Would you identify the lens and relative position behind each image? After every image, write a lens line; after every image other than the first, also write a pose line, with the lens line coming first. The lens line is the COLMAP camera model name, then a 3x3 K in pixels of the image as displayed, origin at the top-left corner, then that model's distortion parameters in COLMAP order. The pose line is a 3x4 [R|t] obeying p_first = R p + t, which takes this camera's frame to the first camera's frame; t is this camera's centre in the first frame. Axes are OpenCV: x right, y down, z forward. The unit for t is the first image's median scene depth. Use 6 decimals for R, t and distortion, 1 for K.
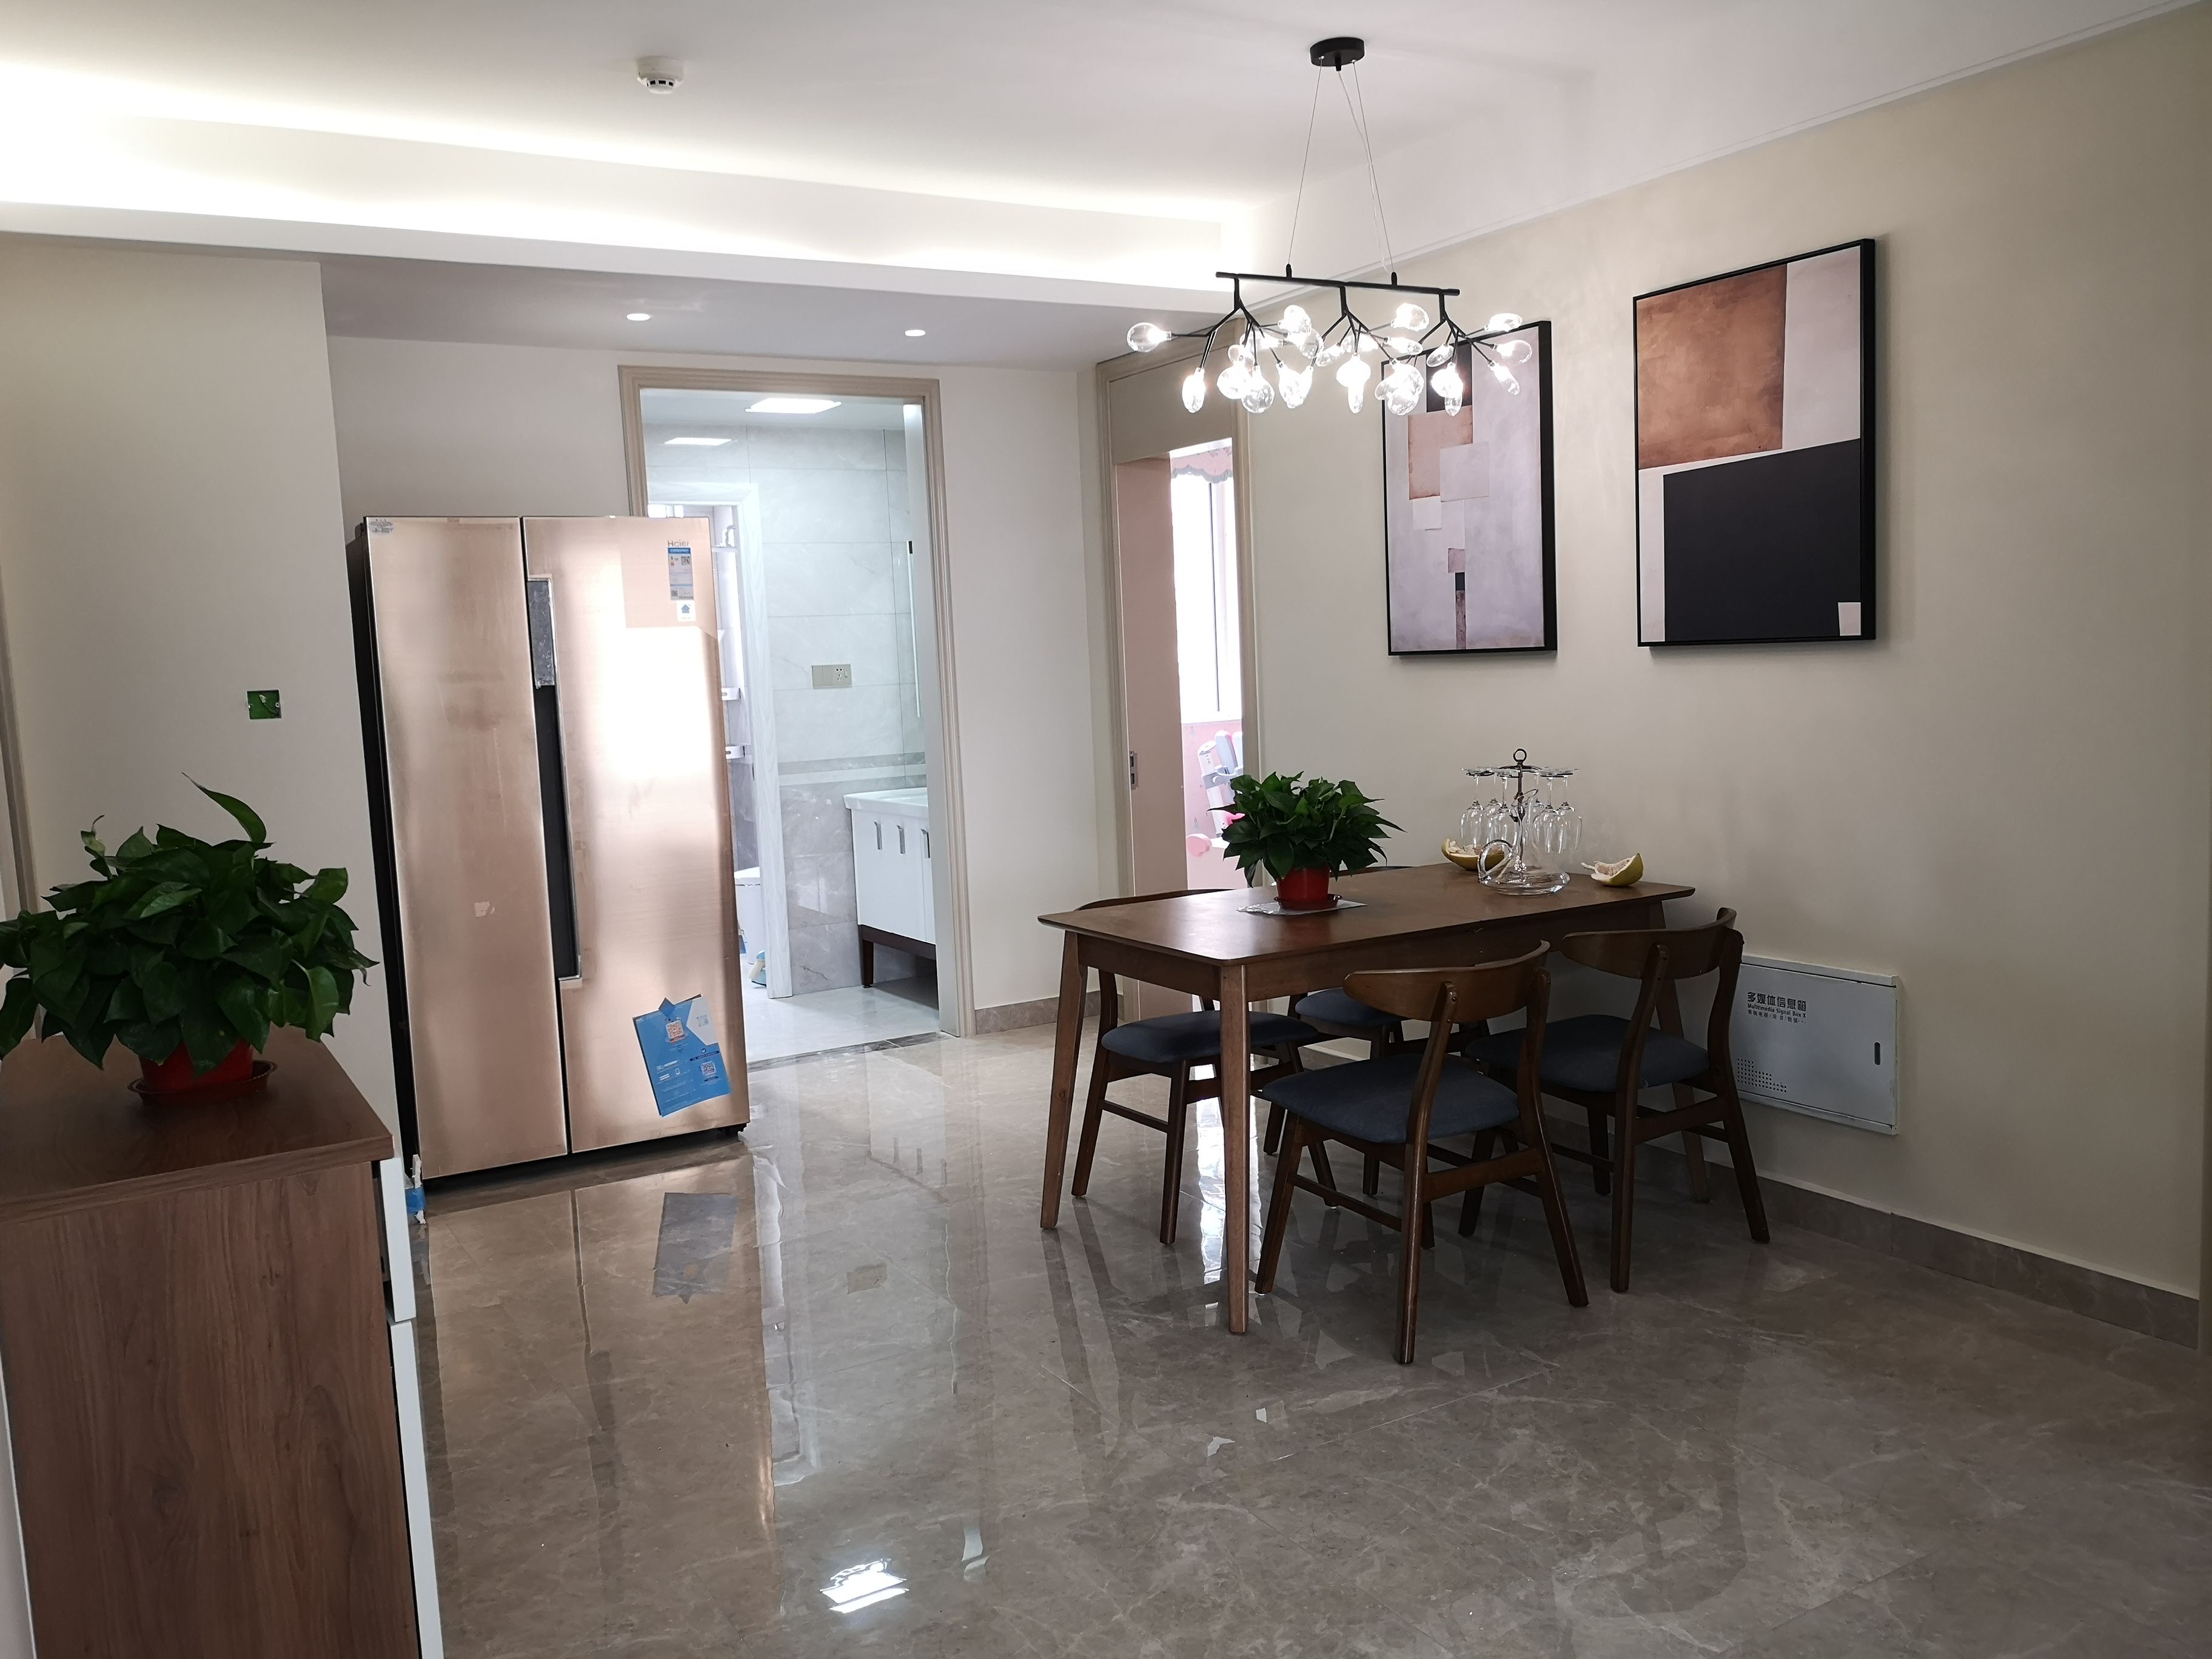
lens RADIAL K [[1757.3, 0, 1106.0], [0, 1757.3, 829.5], [0, 0, 1]] dist [0.028247, -0.000319]
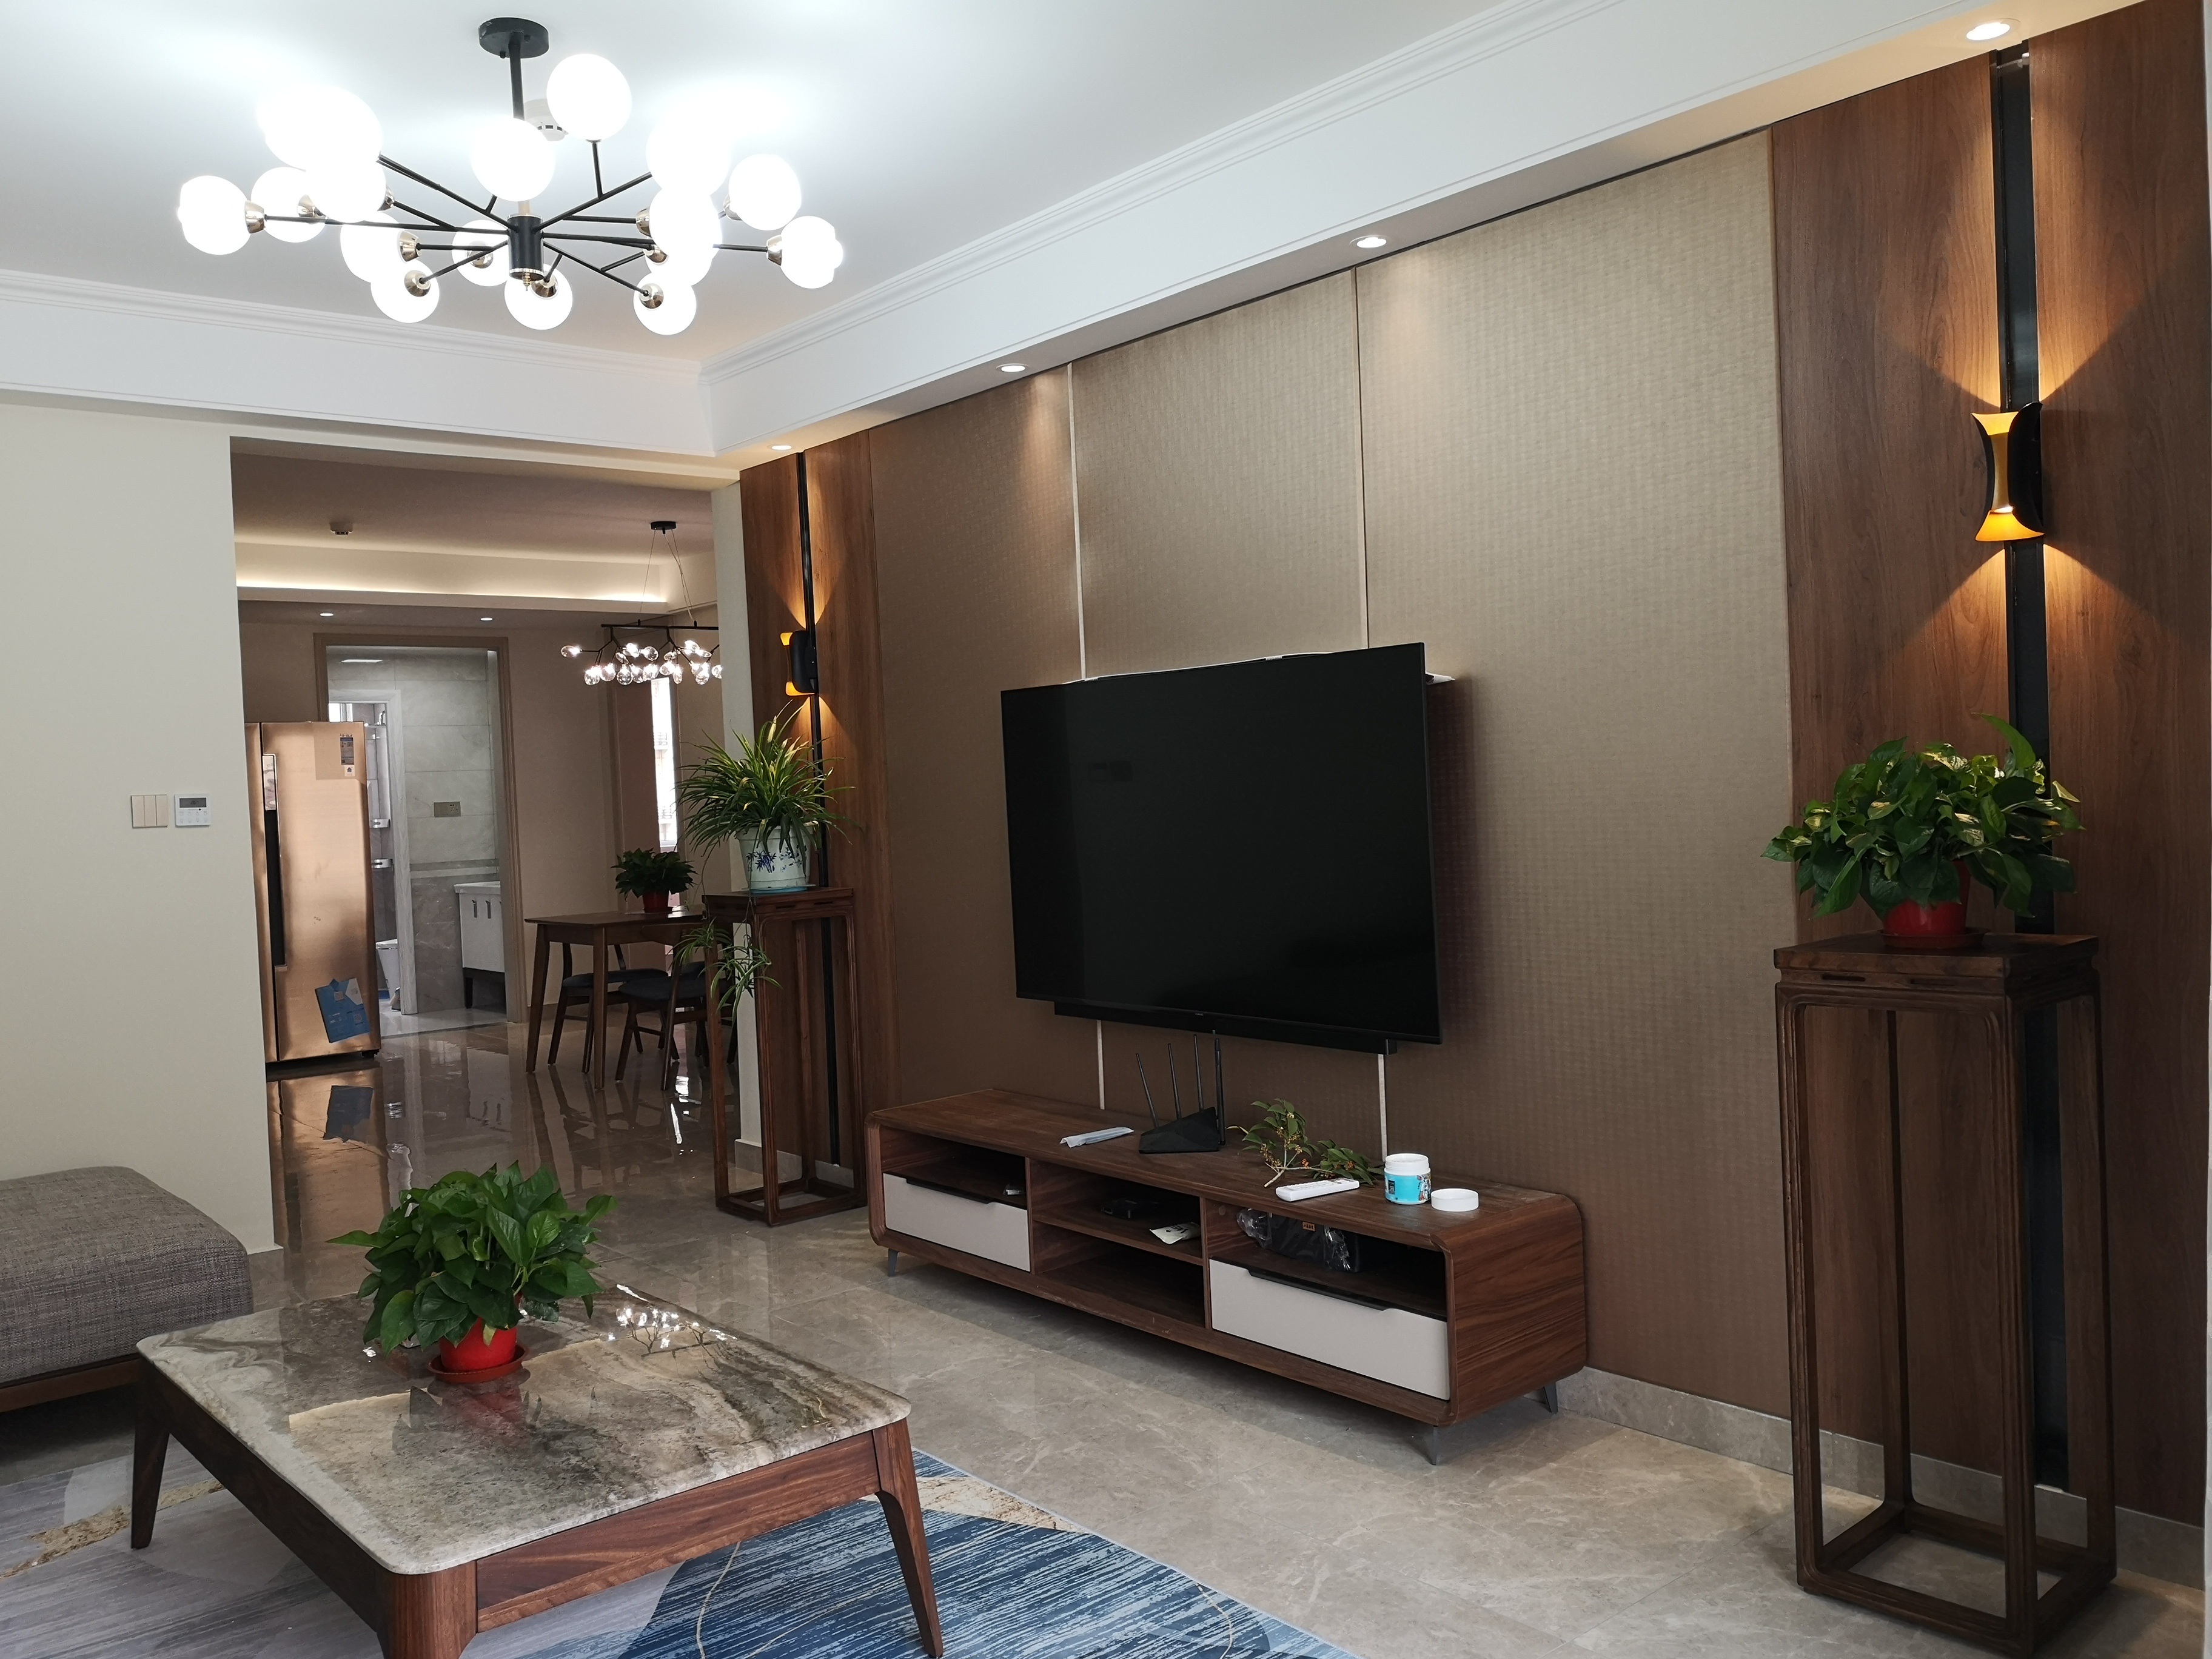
lens RADIAL K [[1757.3, 0, 1106.0], [0, 1757.3, 829.5], [0, 0, 1]] dist [0.028247, -0.000319]
pose [[0.985250, -0.000363, 0.171122, 0.159861], [0.014706, 0.996477, -0.082562, 0.072139], [-0.170489, 0.083861, 0.981785, -0.672000]]
